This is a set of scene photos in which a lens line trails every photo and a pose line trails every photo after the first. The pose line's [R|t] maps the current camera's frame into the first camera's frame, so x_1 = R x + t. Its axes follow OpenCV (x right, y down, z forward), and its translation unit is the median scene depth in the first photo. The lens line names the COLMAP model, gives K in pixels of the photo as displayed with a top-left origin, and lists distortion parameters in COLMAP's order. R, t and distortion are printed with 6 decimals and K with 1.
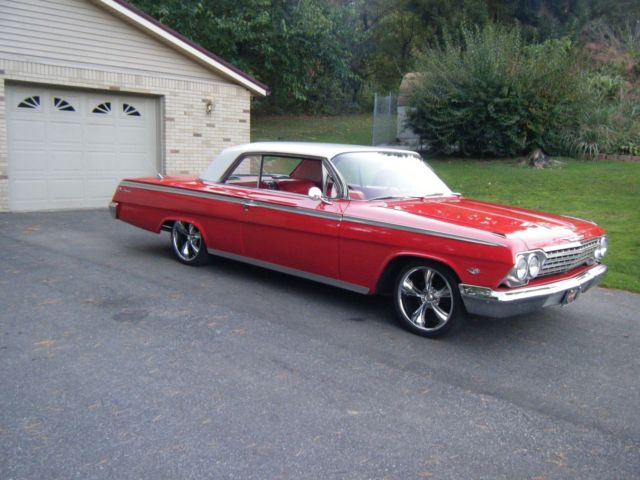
lens RADIAL K [[639.9, 0, 317.3], [0, 639.9, 241.2], [0, 0, 1]] dist [0.006373, 0.000000]
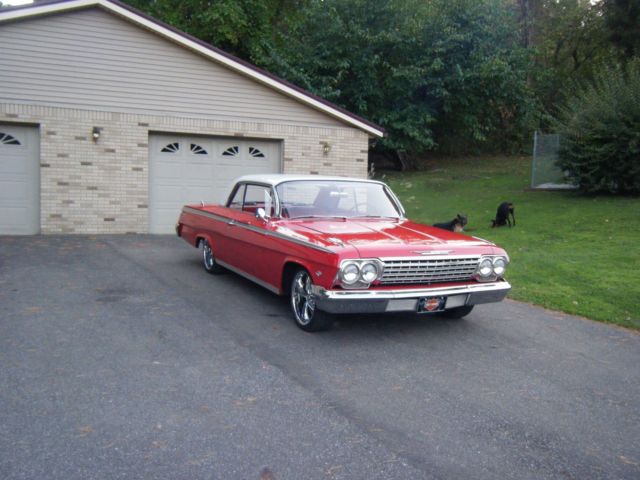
lens RADIAL K [[639.9, 0, 324.4], [0, 639.9, 240.4], [0, 0, 1]] dist [0.006373, 0.000000]
pose [[0.935535, 0.027130, -0.352191, 0.250032], [-0.050747, 0.997026, -0.057998, 0.019708], [0.349570, 0.072132, 0.934129, -0.049352]]
